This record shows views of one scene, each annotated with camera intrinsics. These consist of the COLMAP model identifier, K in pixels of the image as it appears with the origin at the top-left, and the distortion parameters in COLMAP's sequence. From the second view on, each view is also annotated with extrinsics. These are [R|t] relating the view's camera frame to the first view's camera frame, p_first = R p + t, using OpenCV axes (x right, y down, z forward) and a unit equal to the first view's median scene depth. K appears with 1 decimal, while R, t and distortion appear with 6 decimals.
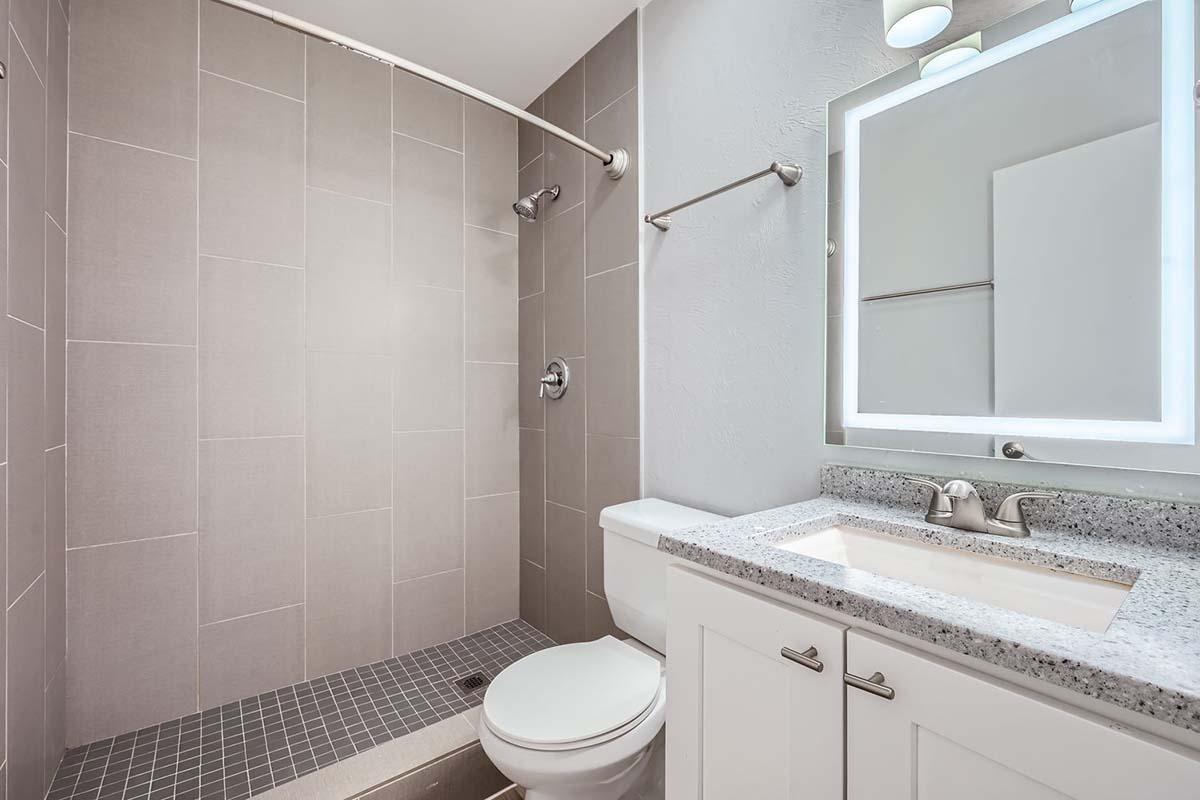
lens RADIAL K [[500.8, 0, 602.8], [0, 500.8, 402.5], [0, 0, 1]] dist [-0.000923, -0.000030]
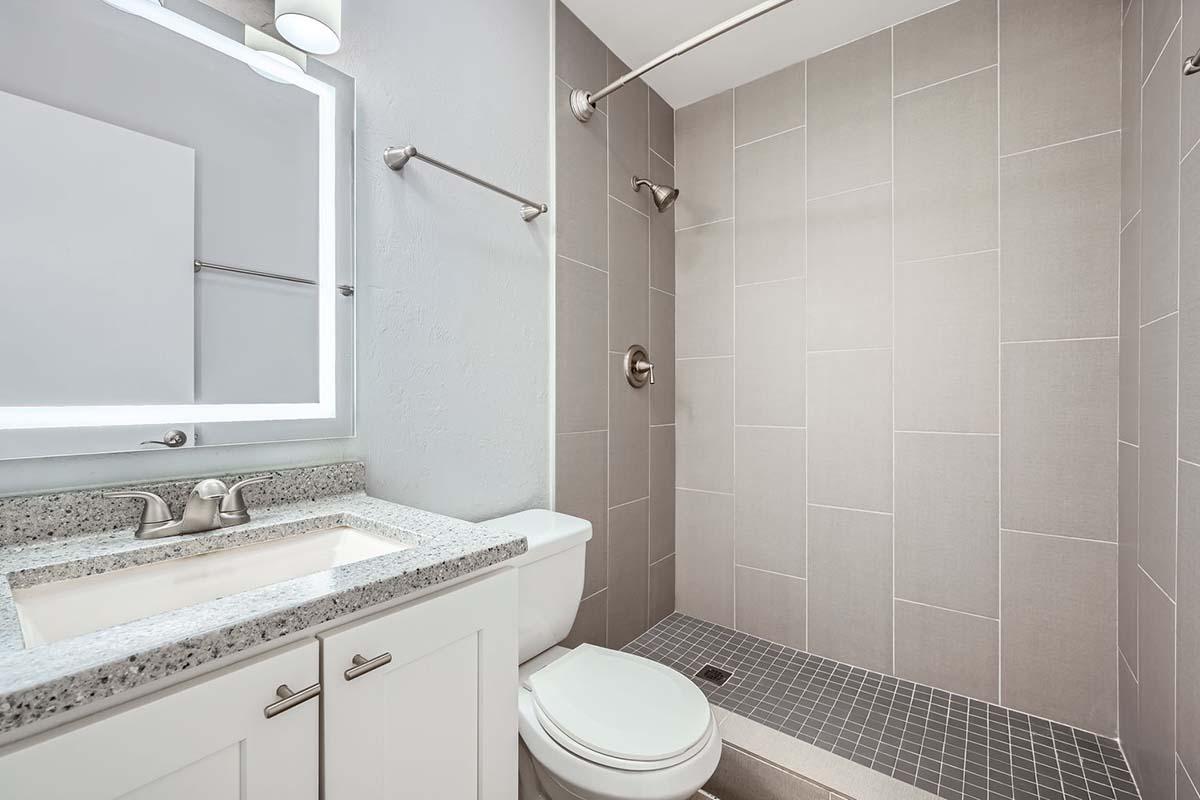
lens RADIAL K [[500.8, 0, 601.0], [0, 500.8, 398.8], [0, 0, 1]] dist [-0.000923, -0.000030]
pose [[-0.256283, -0.001754, 0.966600, -0.543547], [0.000258, 0.999998, 0.001884, 0.000611], [-0.966602, 0.000732, -0.256283, 0.709568]]
